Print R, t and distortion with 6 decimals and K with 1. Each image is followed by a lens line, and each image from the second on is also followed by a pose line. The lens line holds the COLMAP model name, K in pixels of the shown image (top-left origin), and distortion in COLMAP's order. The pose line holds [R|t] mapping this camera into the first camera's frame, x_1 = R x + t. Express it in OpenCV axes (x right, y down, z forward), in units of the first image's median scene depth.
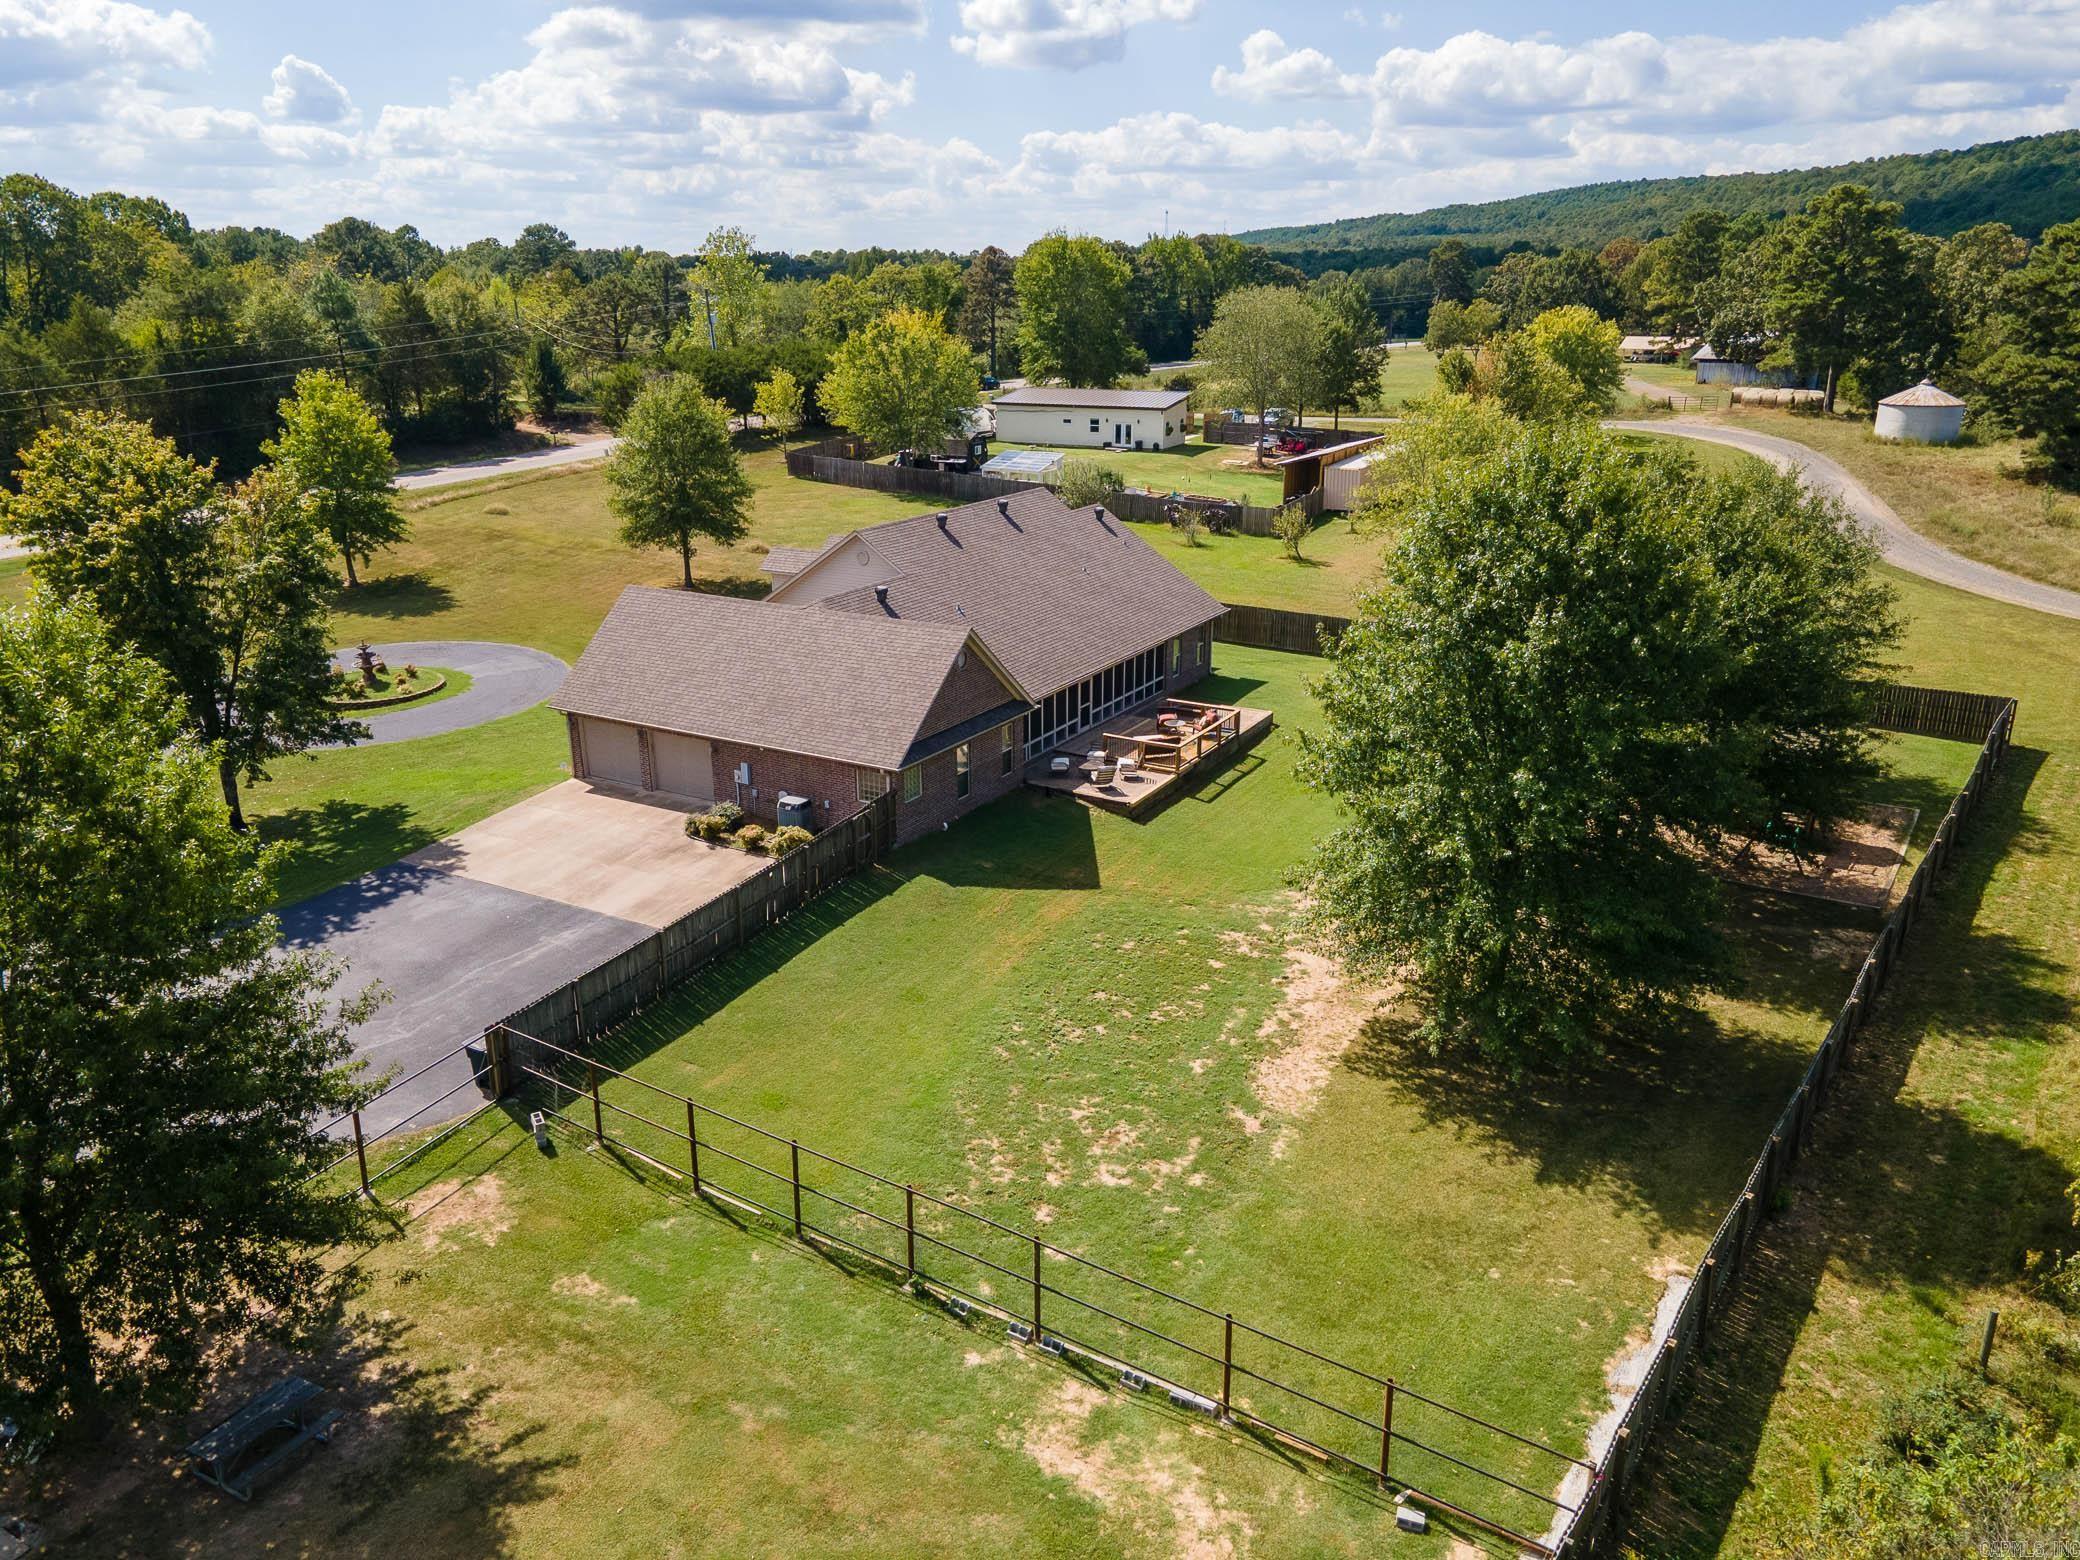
lens RADIAL K [[1450.5, 0, 1040.0], [0, 1450.5, 780.0], [0, 0, 1]] dist [0.009045, 0.046579]
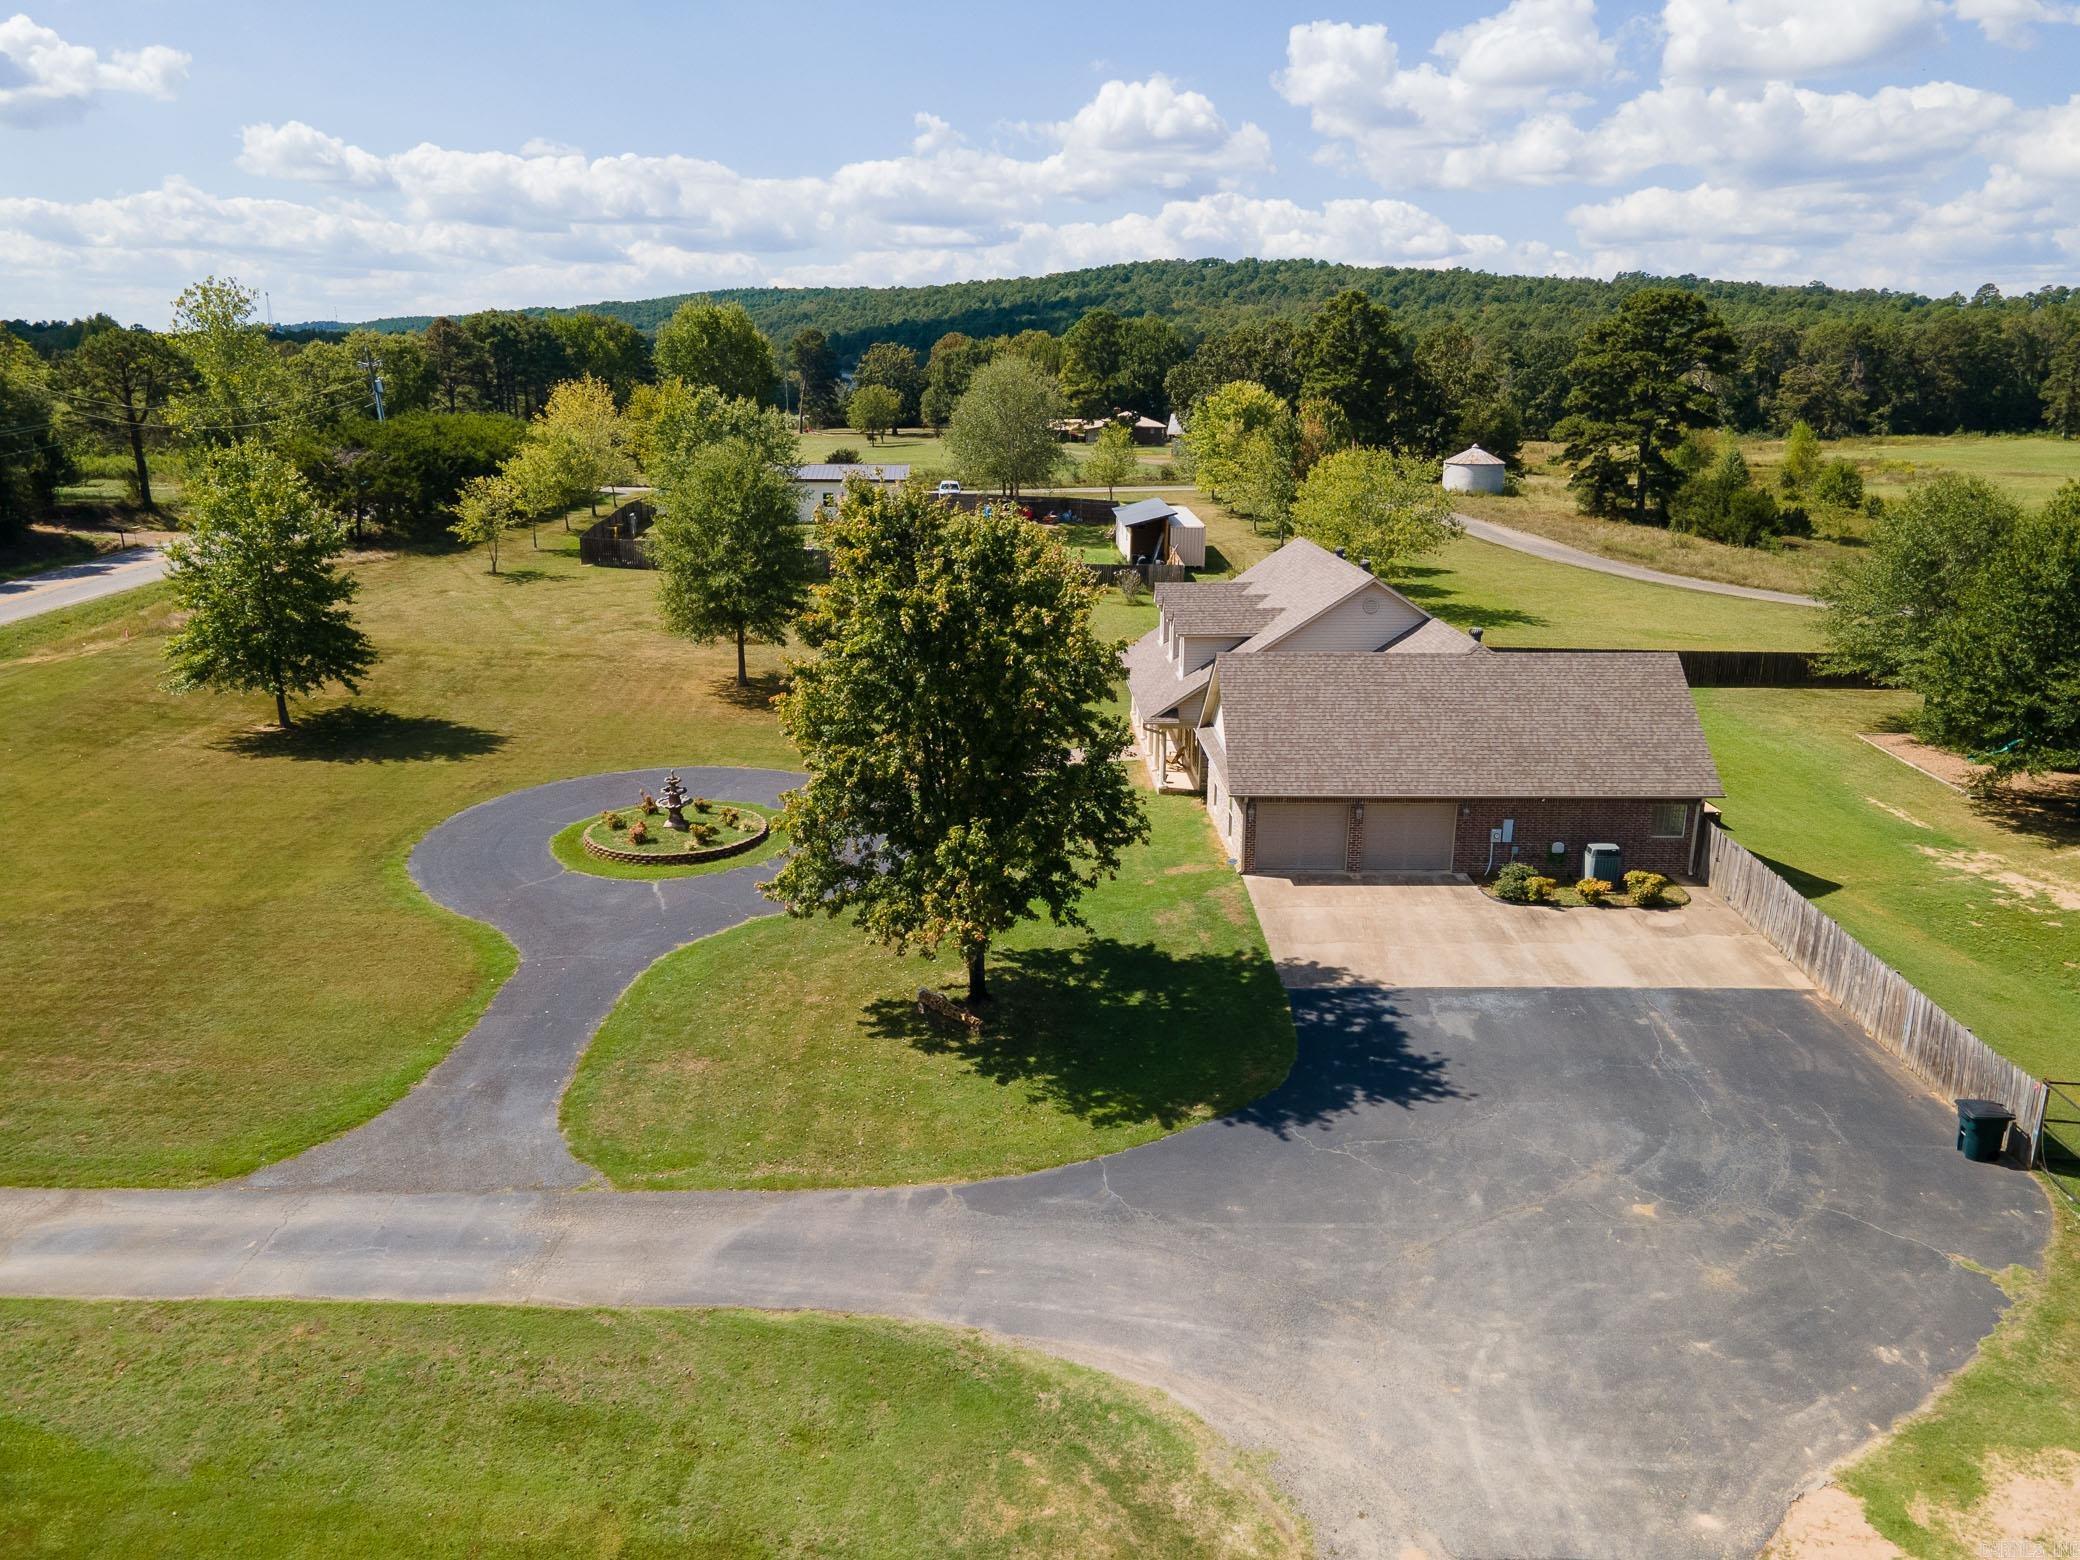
lens RADIAL K [[1450.5, 0, 1040.0], [0, 1450.5, 780.0], [0, 0, 1]] dist [0.009045, 0.046579]
pose [[0.864217, -0.126521, 0.486951, -0.352285], [0.154769, 0.987786, -0.018027, -0.025692], [-0.478723, 0.090944, 0.873243, 0.126143]]
